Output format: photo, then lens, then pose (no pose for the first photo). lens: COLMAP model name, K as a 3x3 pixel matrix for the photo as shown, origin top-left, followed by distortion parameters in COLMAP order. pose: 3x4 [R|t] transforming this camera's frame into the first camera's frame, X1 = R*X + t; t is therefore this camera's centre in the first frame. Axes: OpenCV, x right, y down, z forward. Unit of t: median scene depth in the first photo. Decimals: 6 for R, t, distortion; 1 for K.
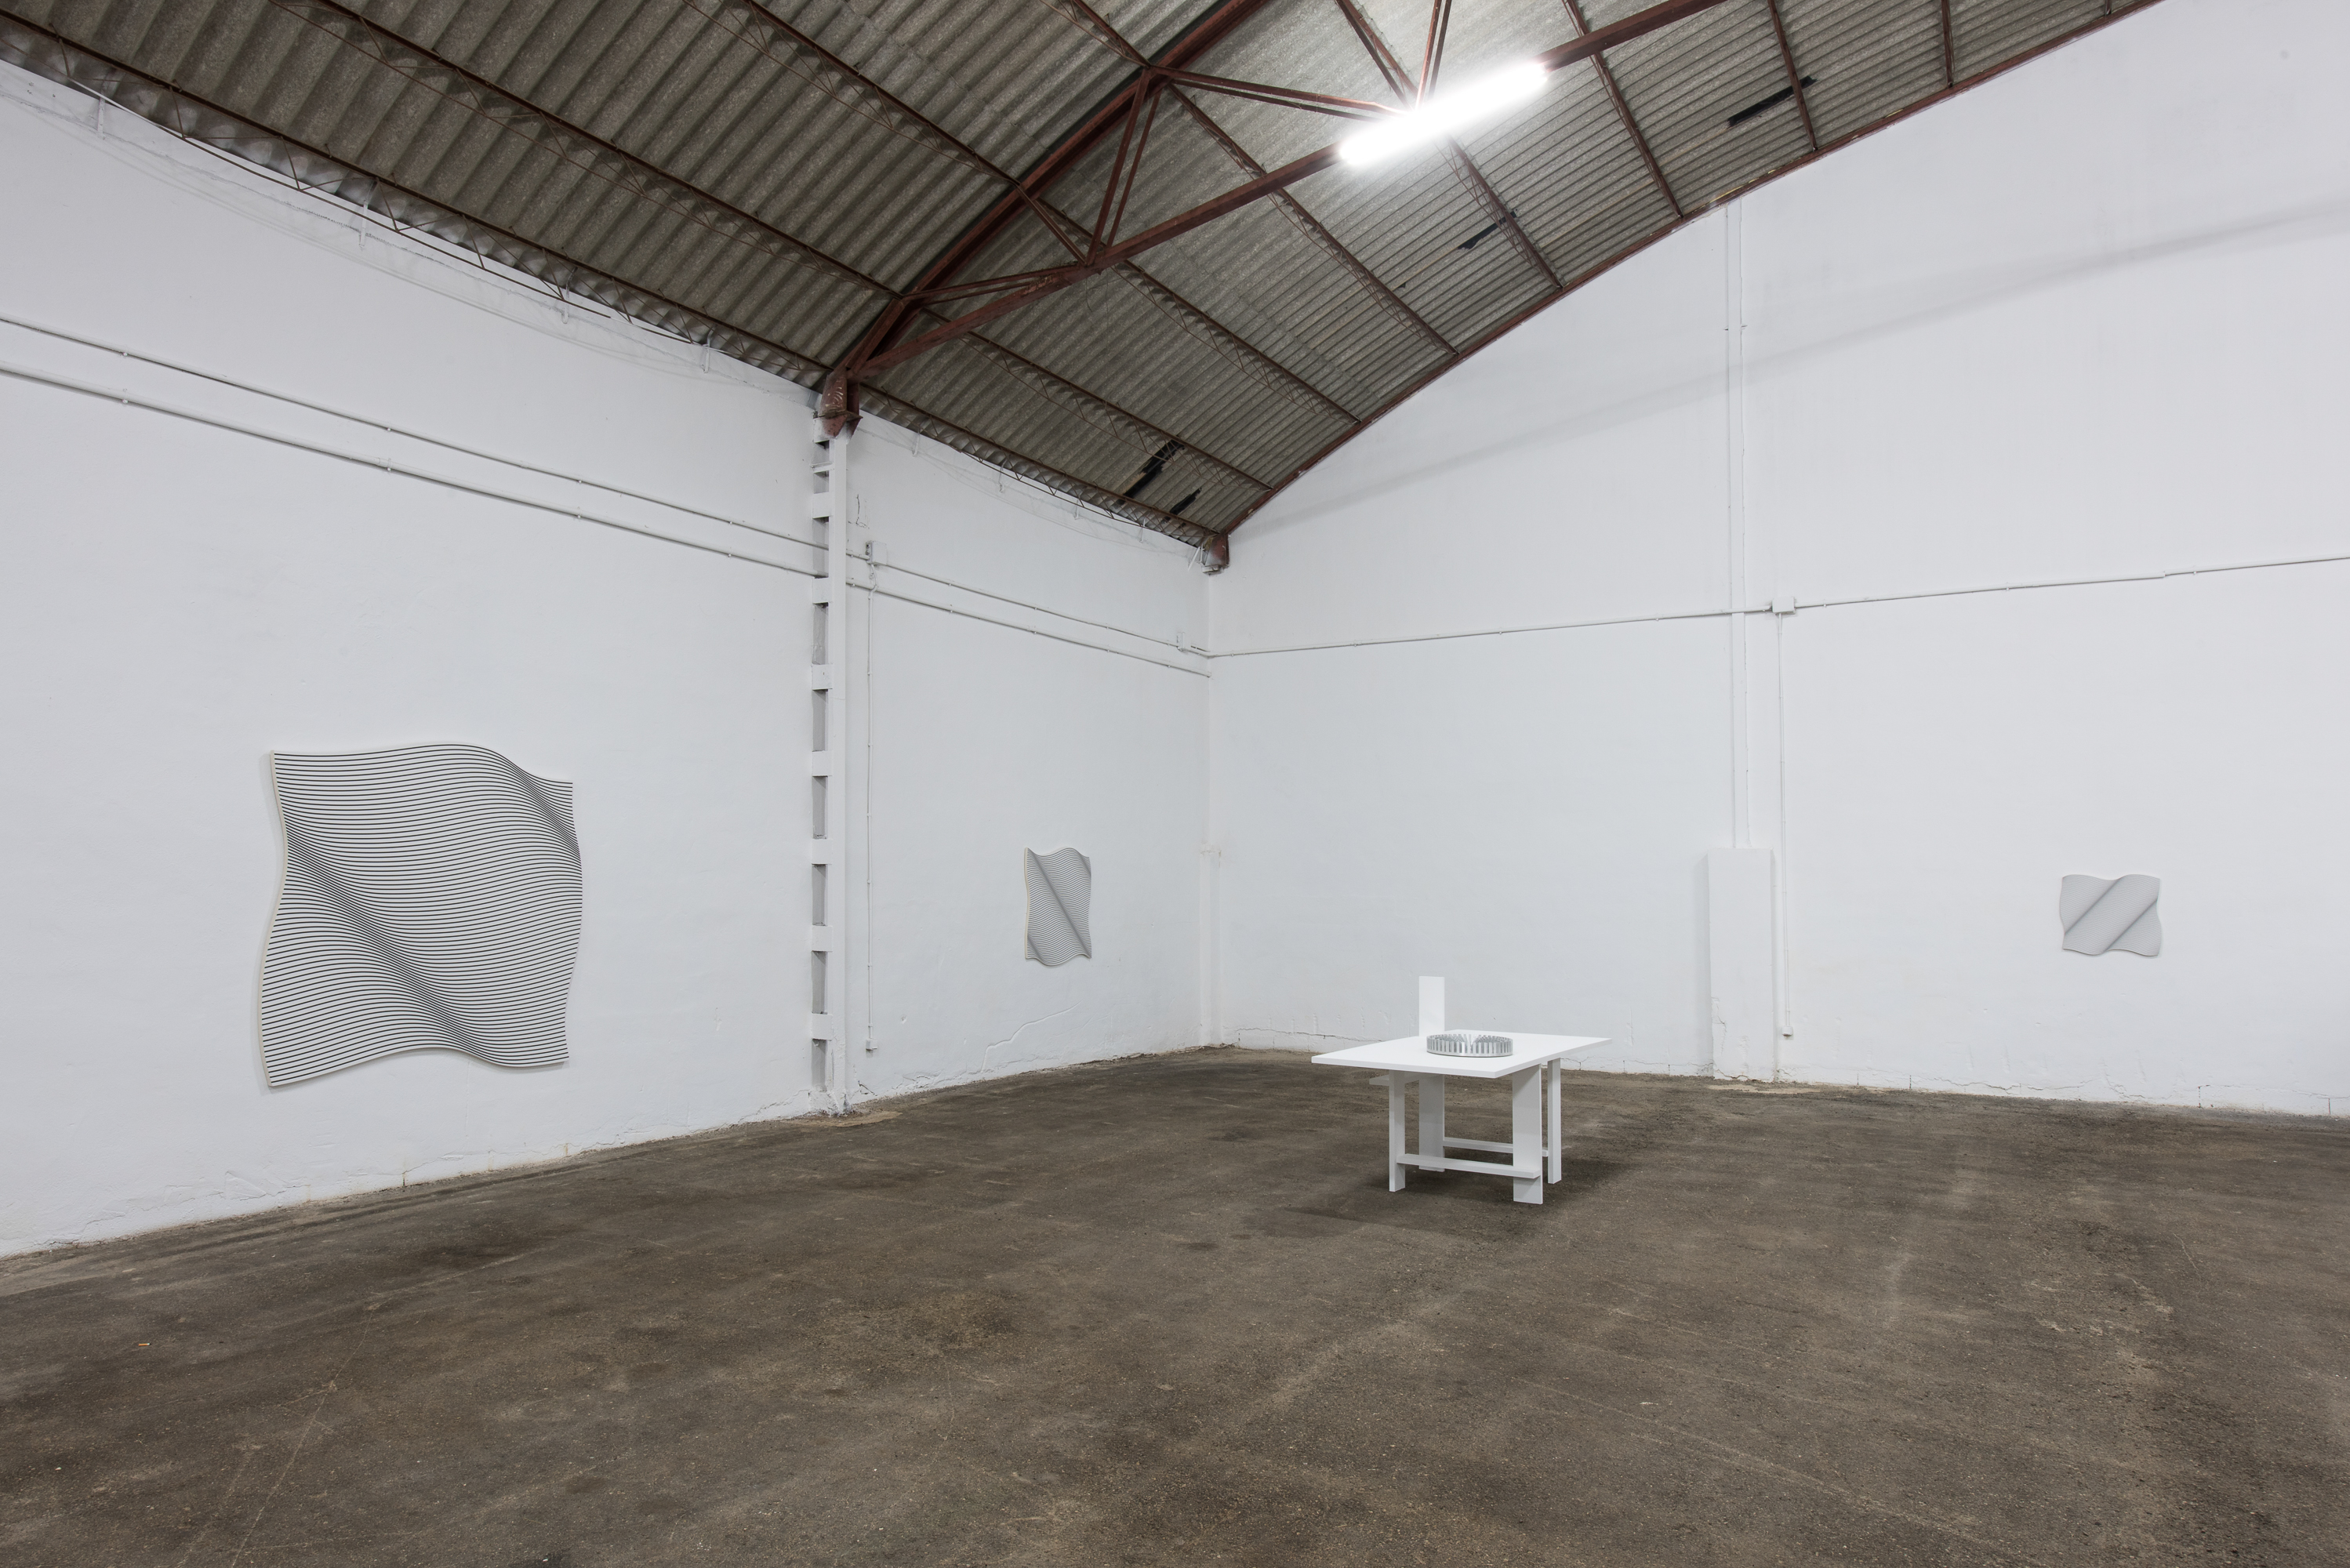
lens RADIAL K [[1486.0, 0, 1182.7], [0, 1486.0, 802.5], [0, 0, 1]] dist [-0.003774, 0.002103]
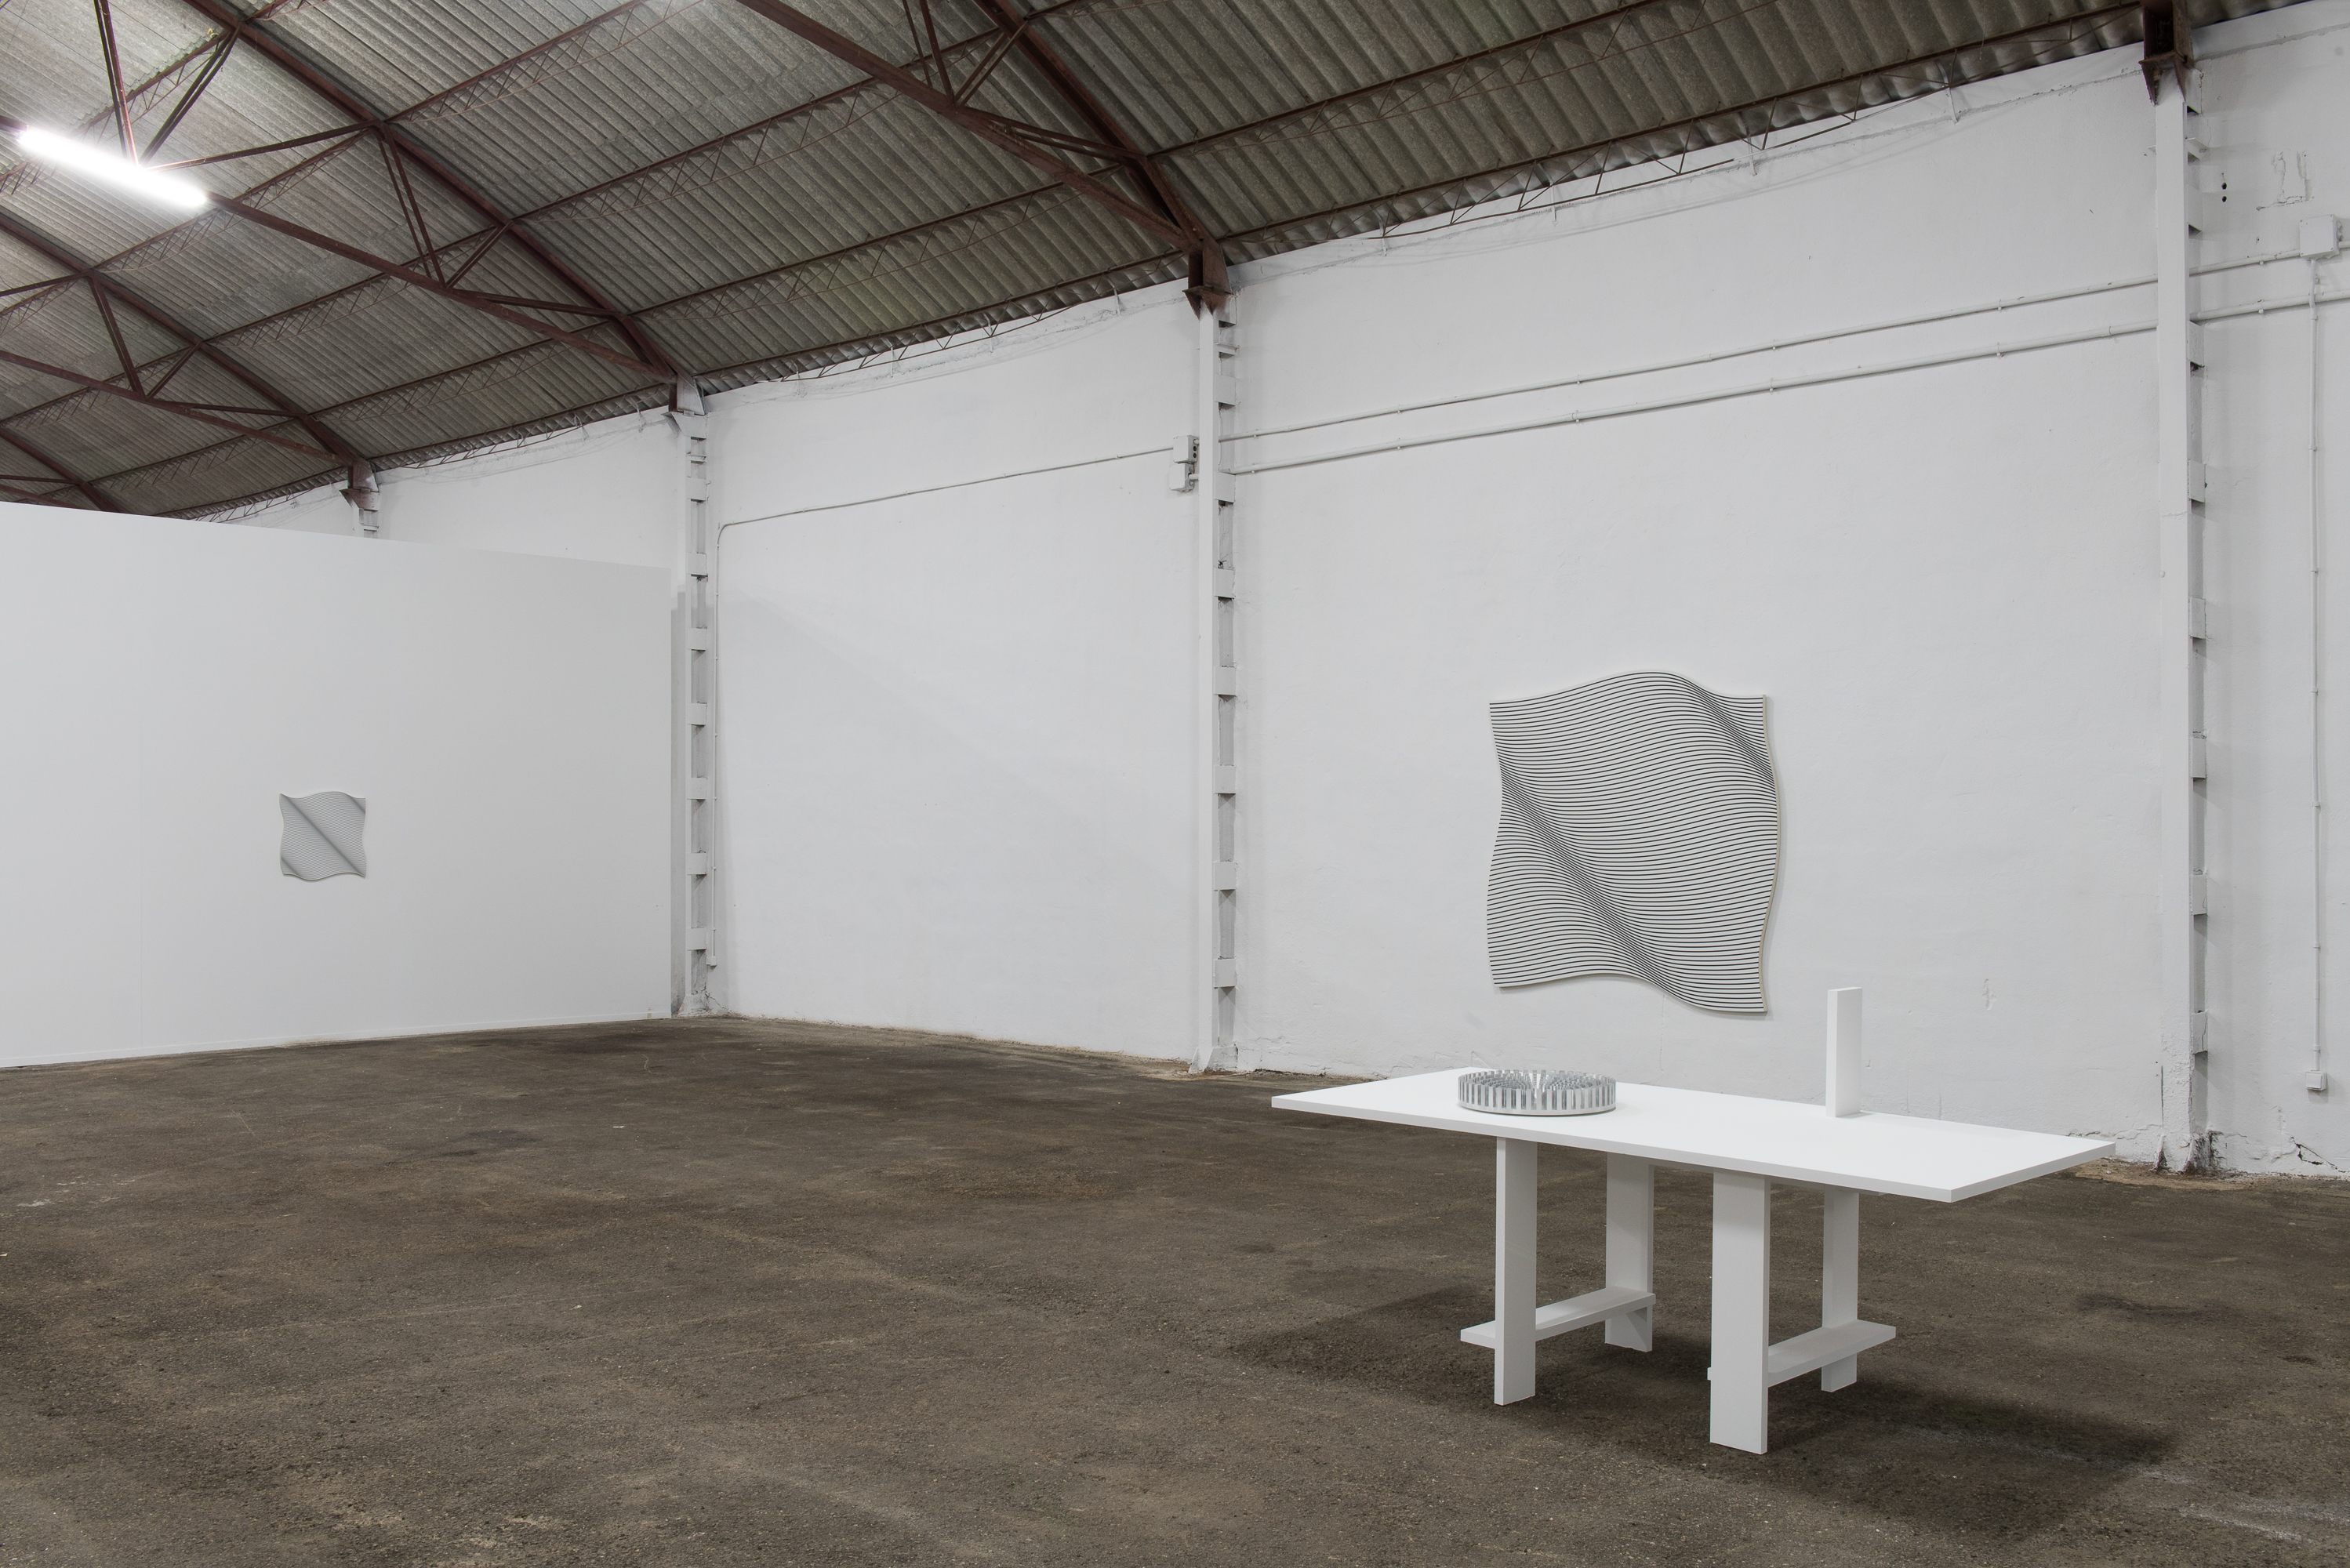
lens RADIAL K [[2167.4, 0, 1198.5], [0, 2167.4, 804.4], [0, 0, 1]] dist [-0.032322, 0.000000]
pose [[-0.248603, -0.017685, -0.968444, 1.126261], [0.051607, 0.998171, -0.031476, 0.089662], [0.967230, -0.057804, -0.247236, 1.232745]]
